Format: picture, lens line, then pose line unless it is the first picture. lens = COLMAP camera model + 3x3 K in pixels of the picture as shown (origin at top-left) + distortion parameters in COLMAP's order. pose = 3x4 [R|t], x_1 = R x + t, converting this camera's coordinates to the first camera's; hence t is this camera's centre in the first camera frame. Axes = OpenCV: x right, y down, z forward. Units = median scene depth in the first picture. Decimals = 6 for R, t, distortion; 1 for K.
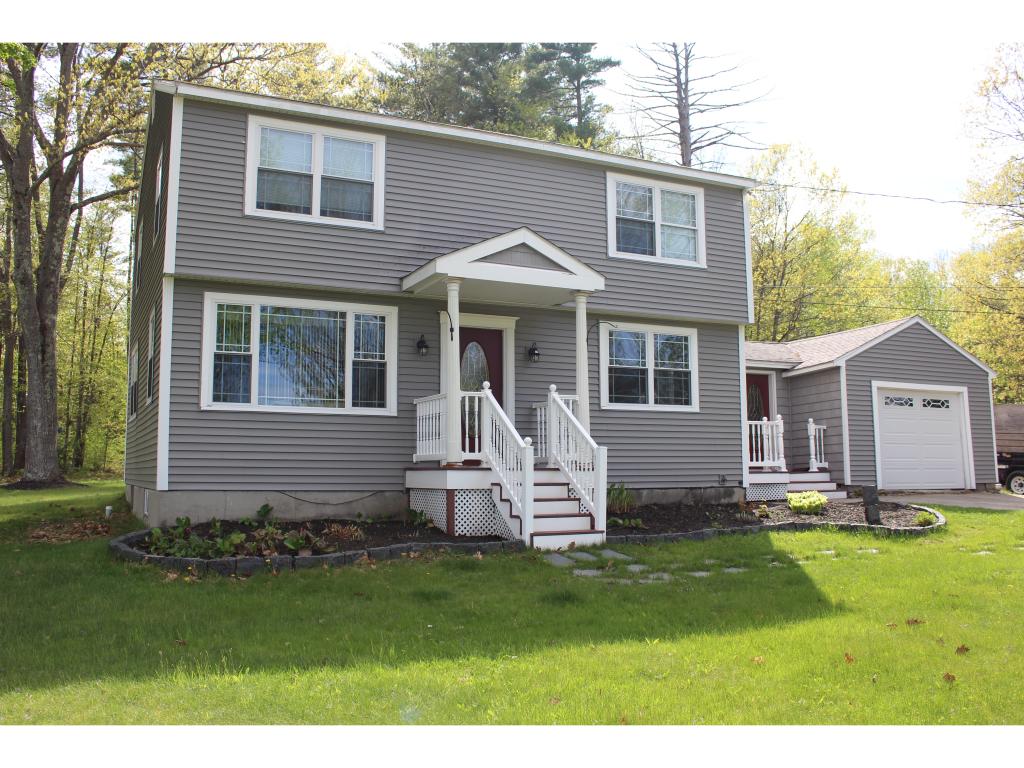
lens RADIAL K [[798.0, 0, 512.0], [0, 798.0, 384.0], [0, 0, 1]] dist [-0.073344, 0.007242]
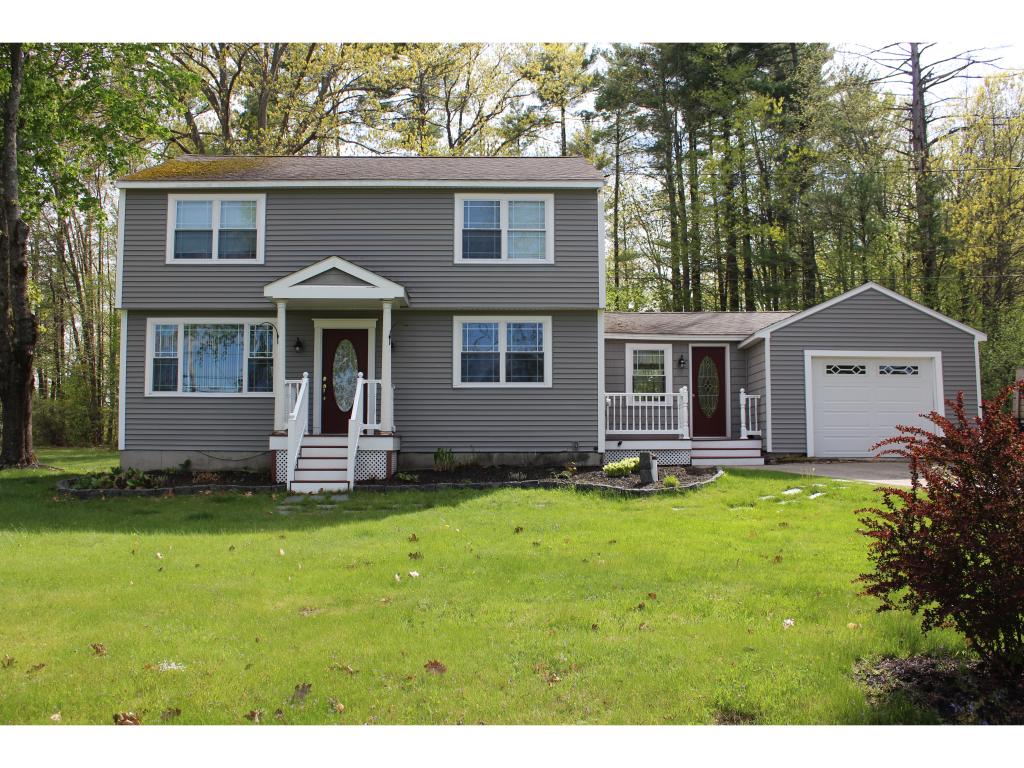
lens RADIAL K [[798.0, 0, 512.0], [0, 798.0, 384.0], [0, 0, 1]] dist [-0.073344, 0.007242]
pose [[0.934299, -0.023939, -0.355686, 0.621644], [0.037825, 0.998767, 0.032138, -0.010446], [0.354478, -0.043481, 0.934053, -0.120885]]
